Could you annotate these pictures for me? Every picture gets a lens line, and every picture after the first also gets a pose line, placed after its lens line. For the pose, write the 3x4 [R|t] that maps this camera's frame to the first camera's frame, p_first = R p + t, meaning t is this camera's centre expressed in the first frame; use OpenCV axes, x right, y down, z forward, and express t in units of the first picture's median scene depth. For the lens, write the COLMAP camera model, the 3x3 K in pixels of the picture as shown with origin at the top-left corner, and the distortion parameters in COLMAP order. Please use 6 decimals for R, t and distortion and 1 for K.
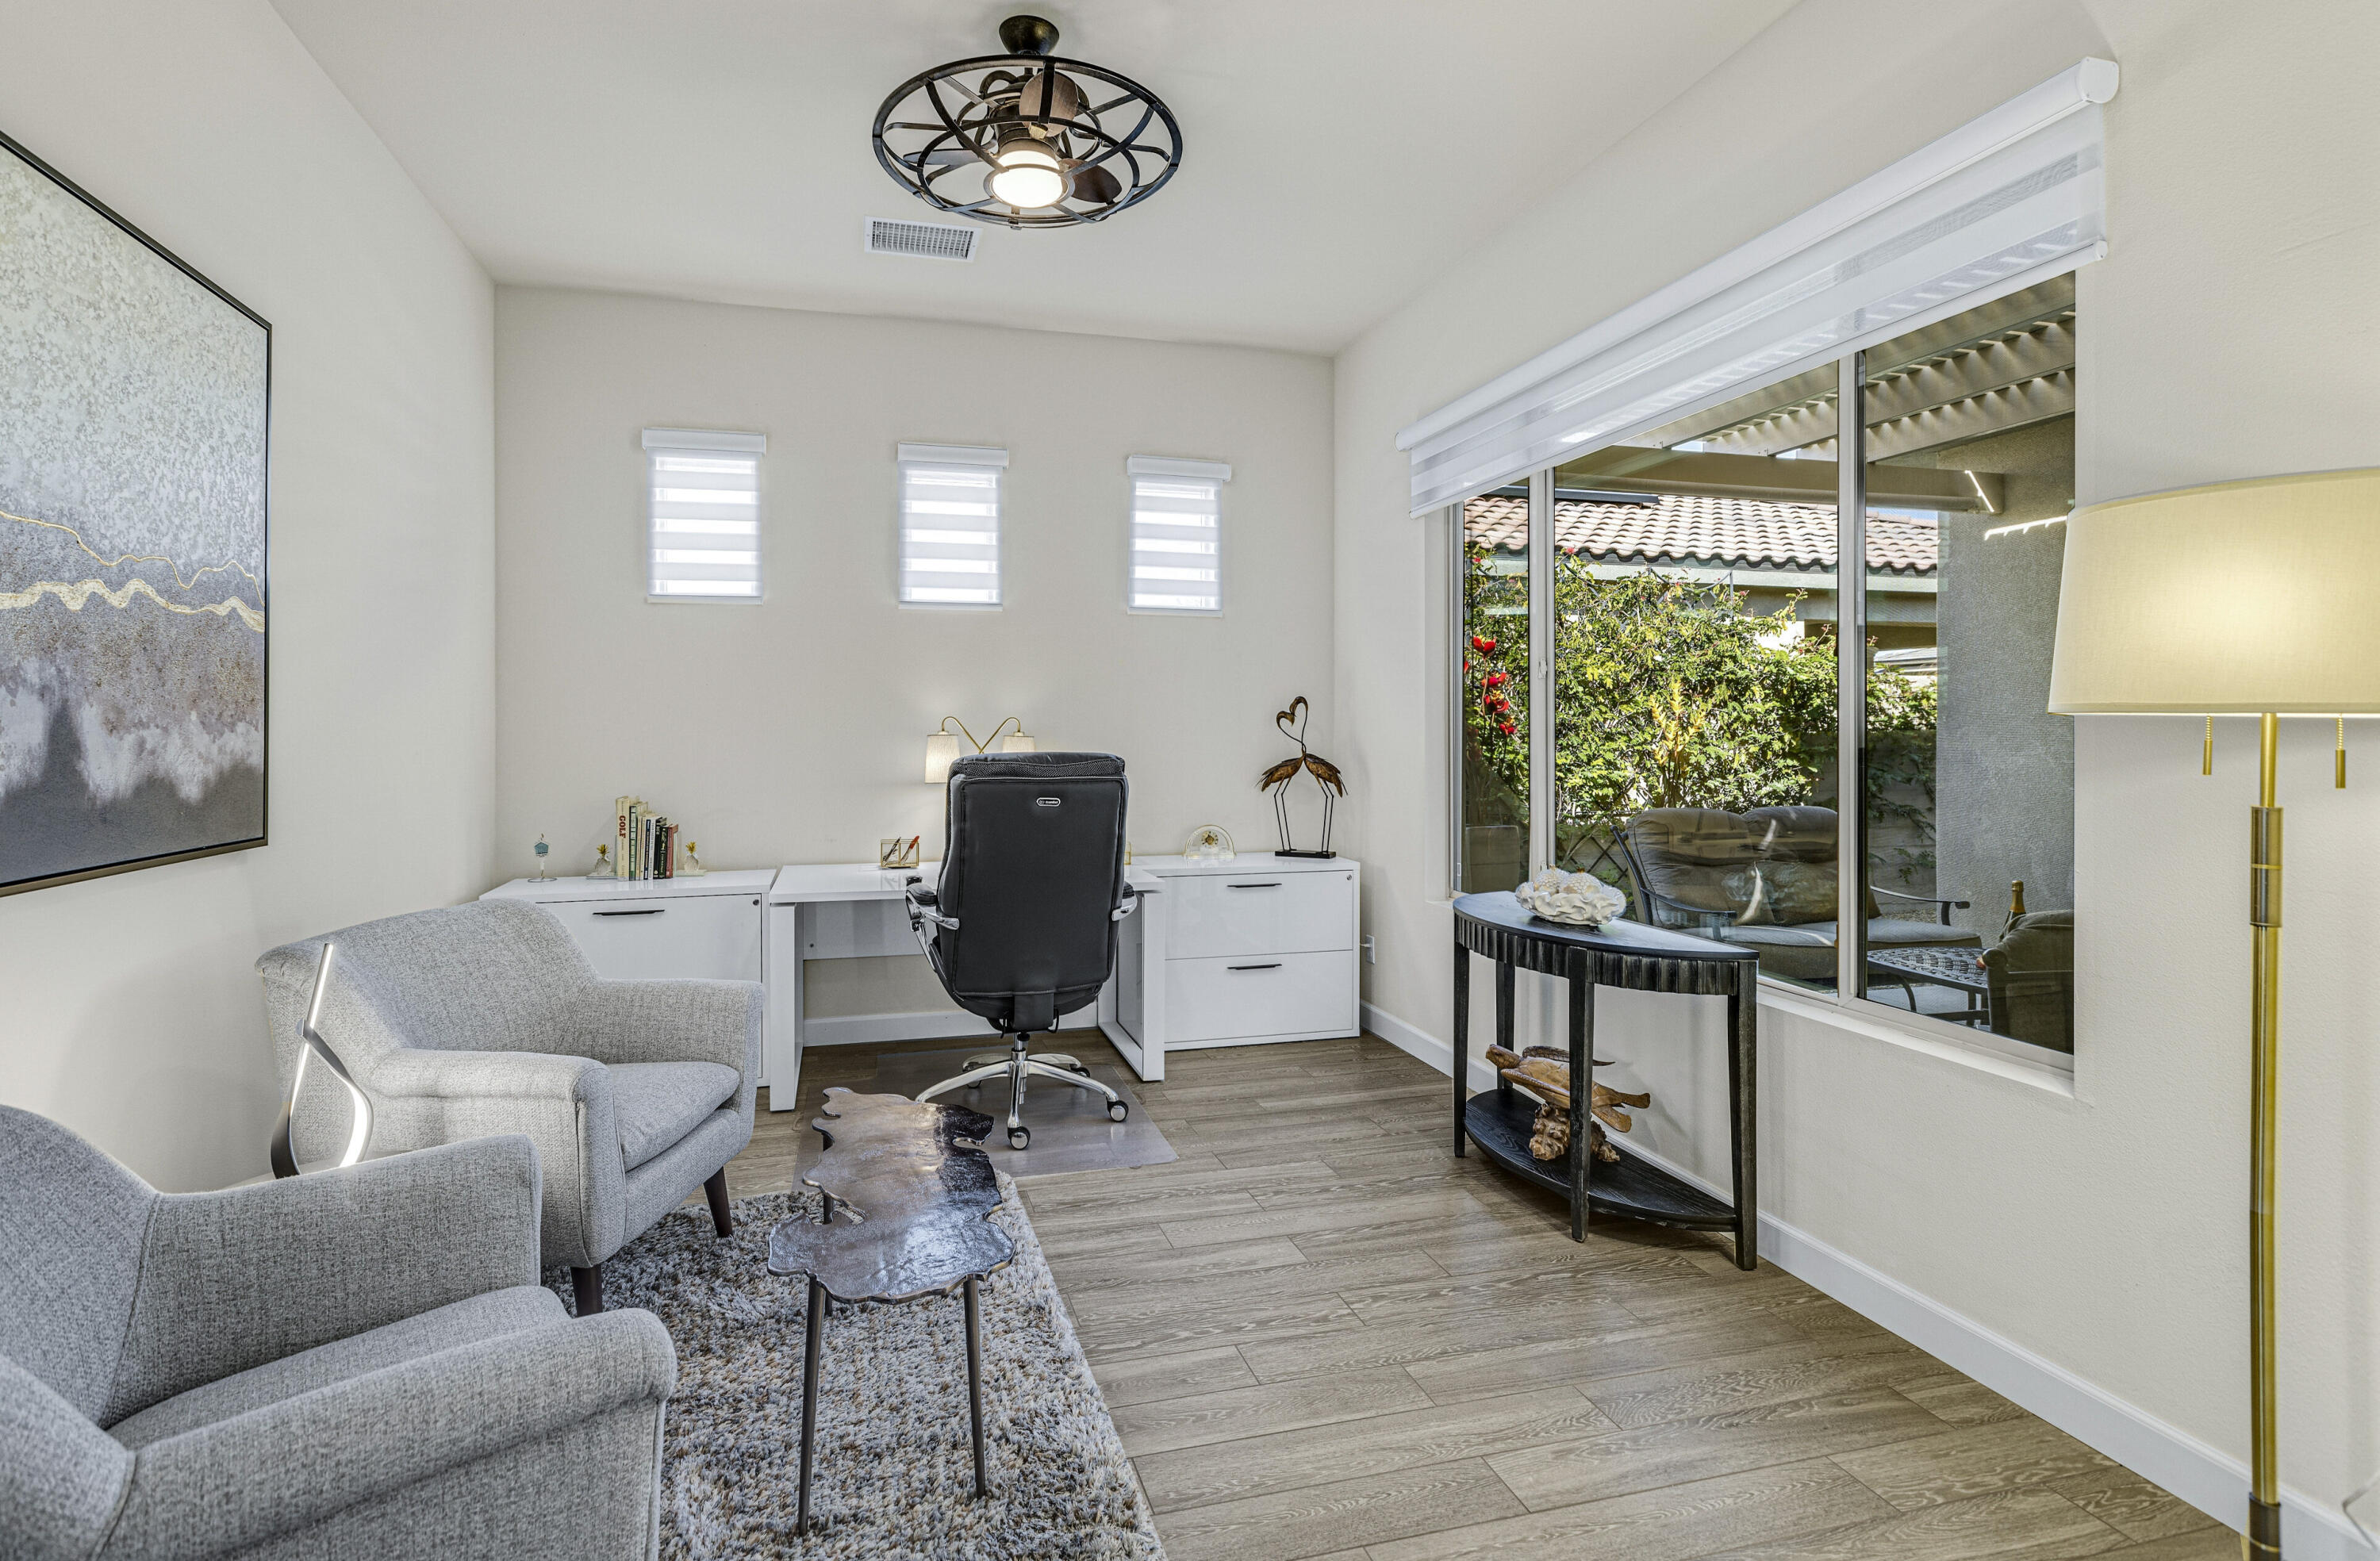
lens RADIAL K [[1113.8, 0, 1115.1], [0, 1113.8, 732.0], [0, 0, 1]] dist [-0.000680, 0.001004]
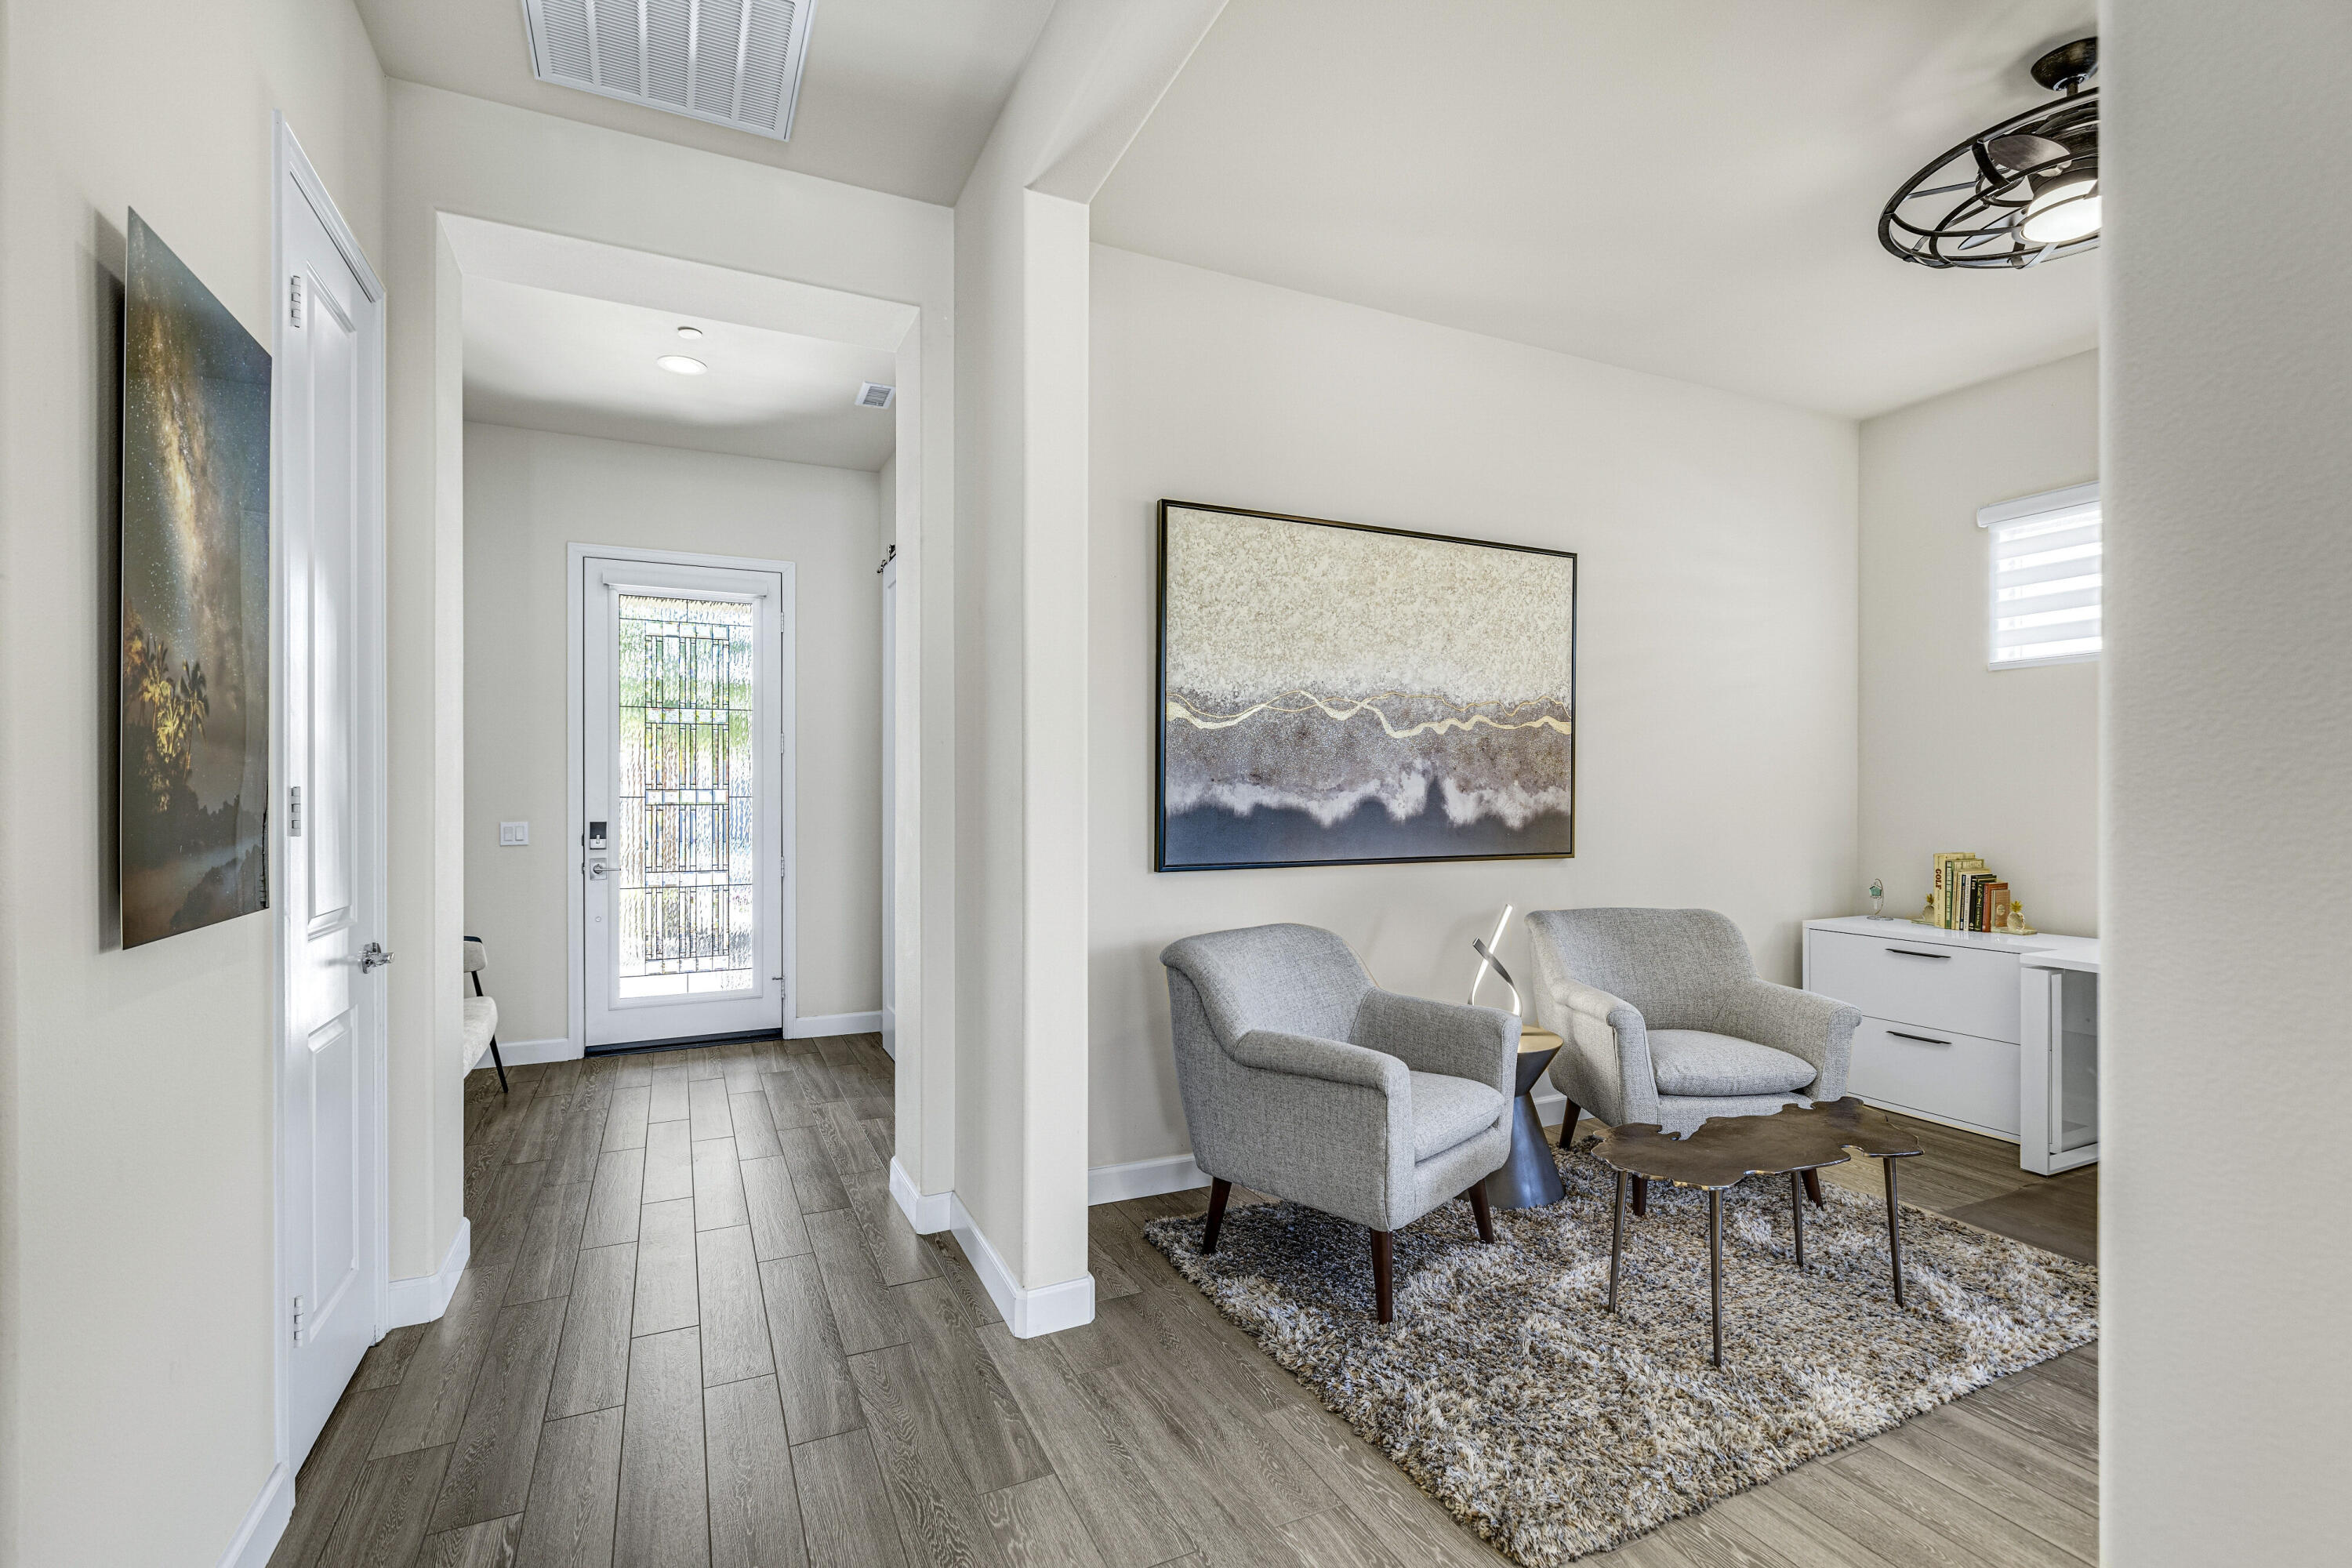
lens RADIAL K [[1083.0, 0, 1164.8], [0, 1083.0, 789.3], [0, 0, 1]] dist [-0.001827, -0.000237]
pose [[0.174724, 0.002111, -0.984615, 0.840793], [-0.004243, 0.999990, 0.001392, -0.003584], [0.984608, 0.003934, 0.174731, 0.097769]]
